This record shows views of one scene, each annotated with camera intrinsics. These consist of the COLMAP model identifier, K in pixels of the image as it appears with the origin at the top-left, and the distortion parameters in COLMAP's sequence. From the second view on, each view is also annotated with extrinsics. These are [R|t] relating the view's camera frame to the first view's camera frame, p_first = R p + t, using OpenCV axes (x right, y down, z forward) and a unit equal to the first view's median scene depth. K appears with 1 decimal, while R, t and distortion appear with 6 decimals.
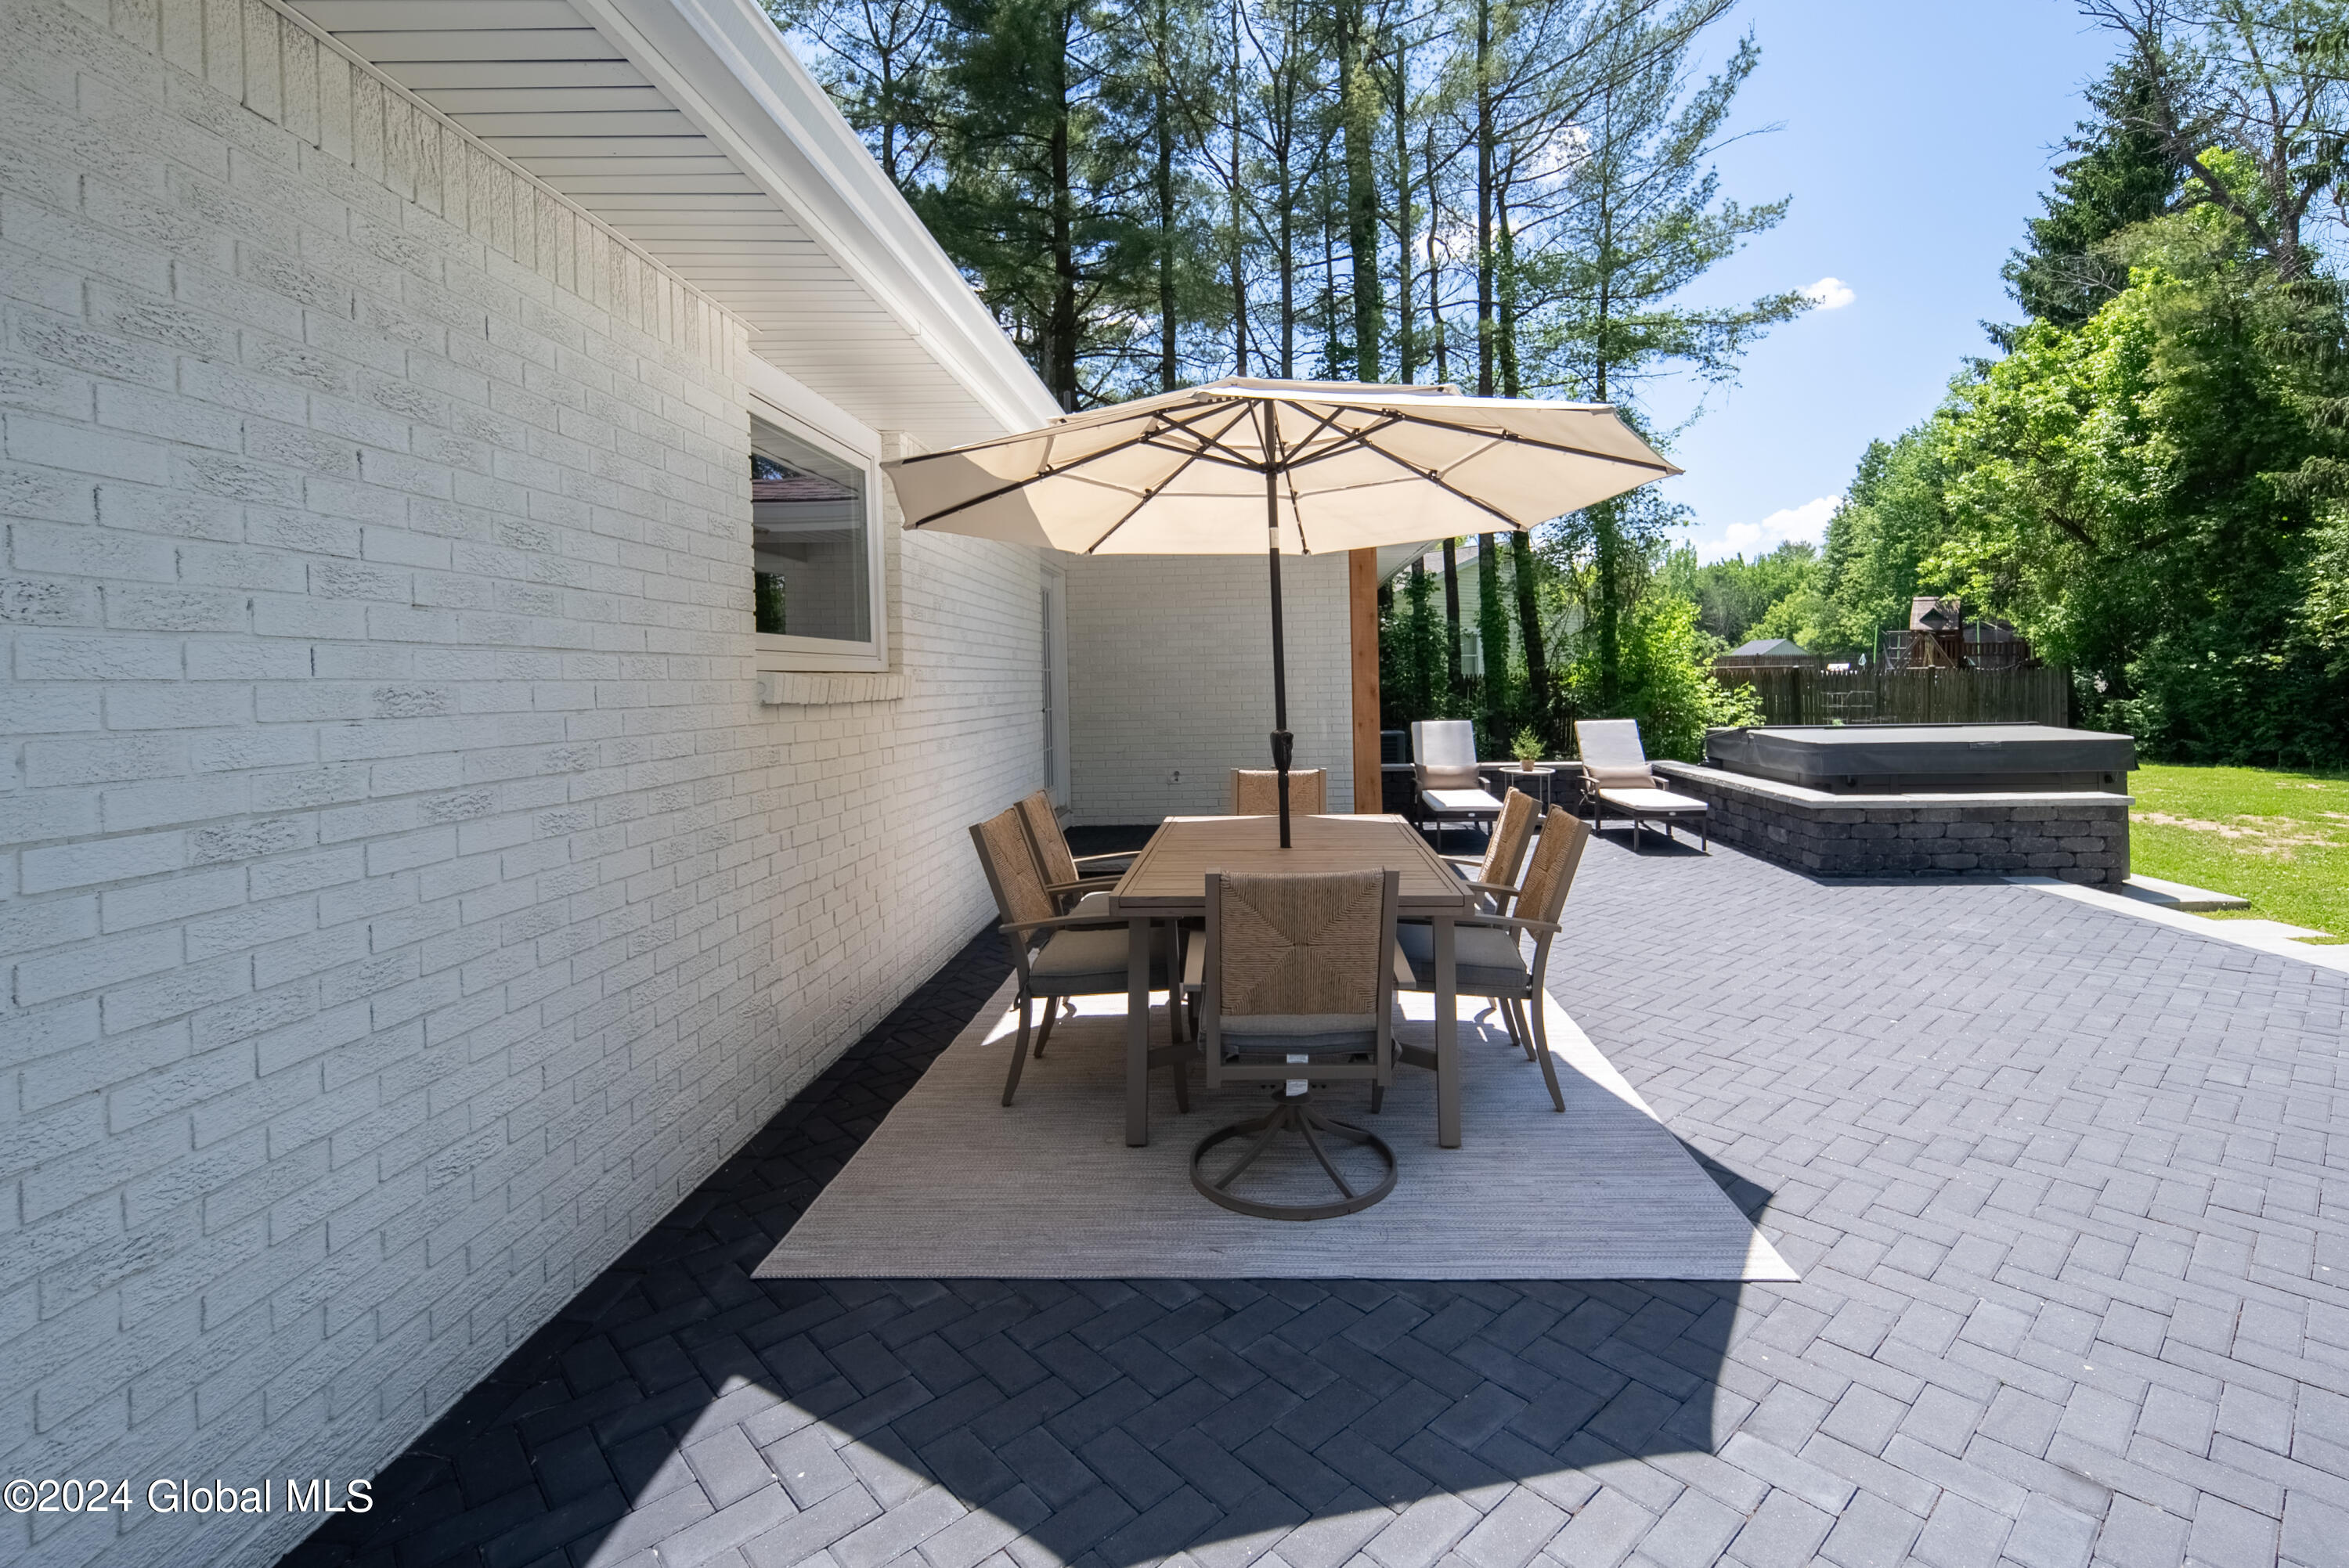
lens RADIAL K [[1034.7, 0, 1277.4], [0, 1034.7, 696.1], [0, 0, 1]] dist [0.004750, -0.000088]
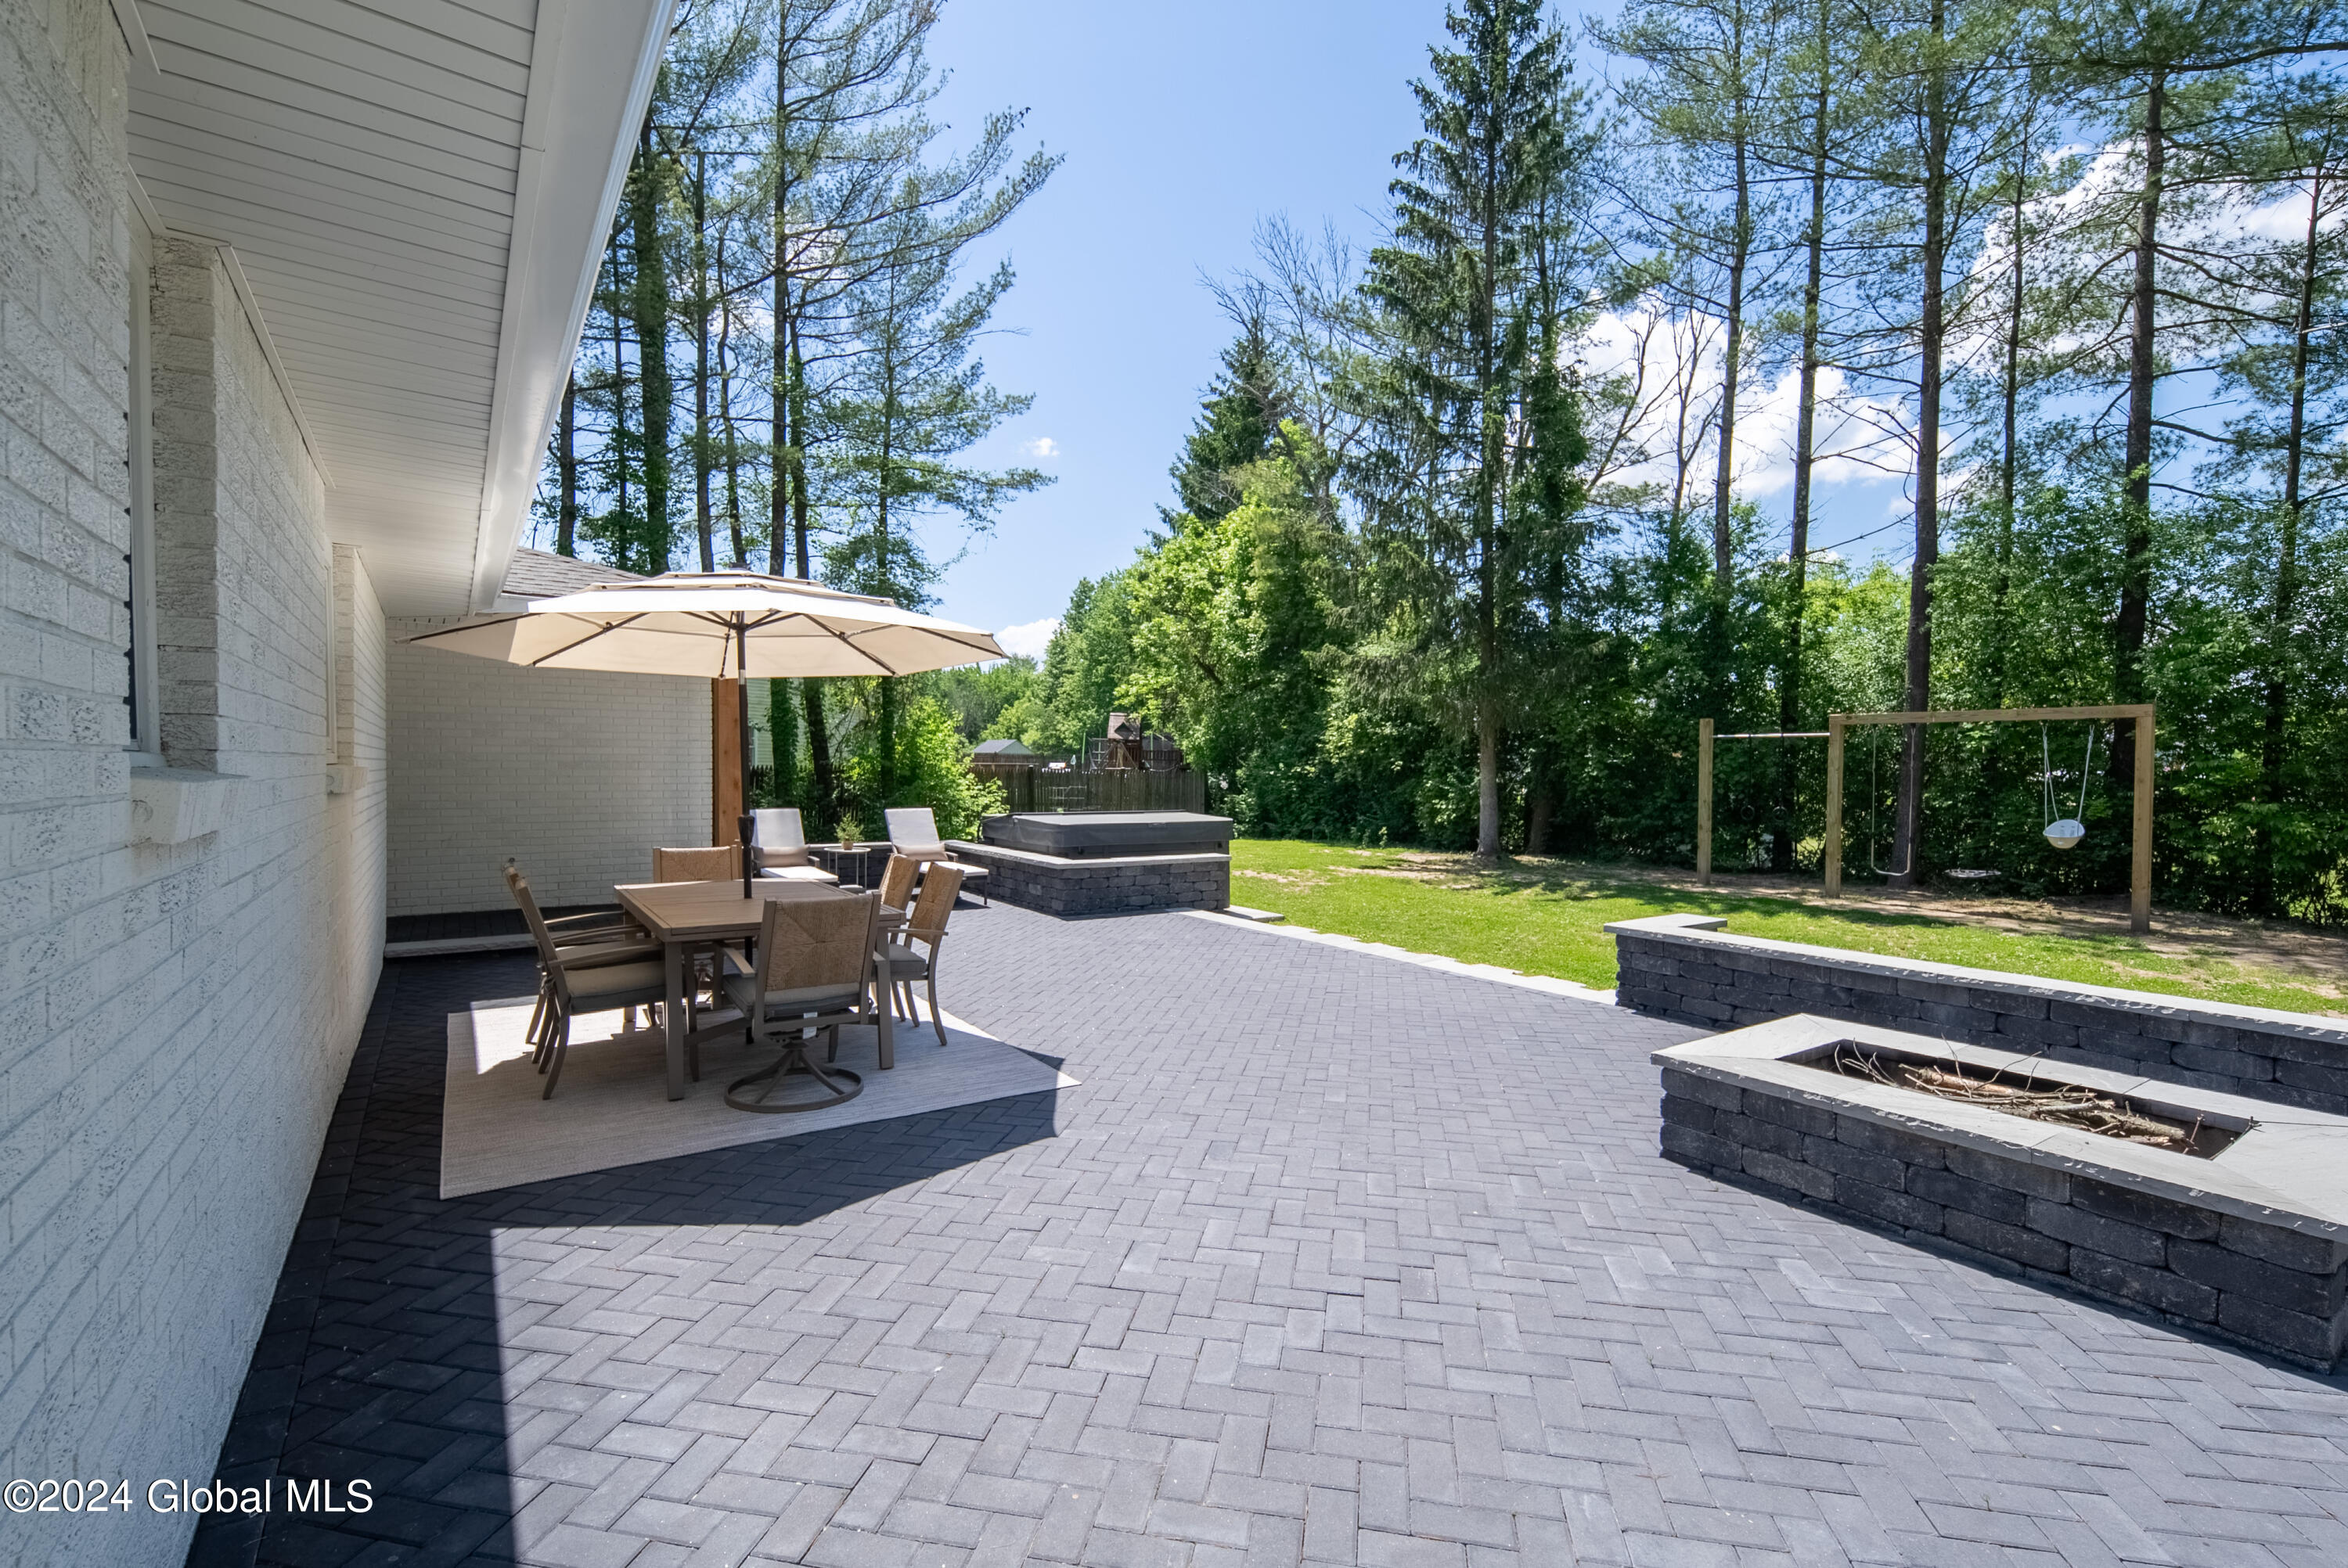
lens RADIAL K [[1034.2, 0, 1173.8], [0, 1034.2, 784.5], [0, 0, 1]] dist [0.004750, -0.000088]
pose [[0.815165, 0.014356, 0.579051, -0.087083], [-0.013872, 0.999890, -0.005261, -0.002230], [-0.579063, -0.003744, 0.815274, -0.123450]]
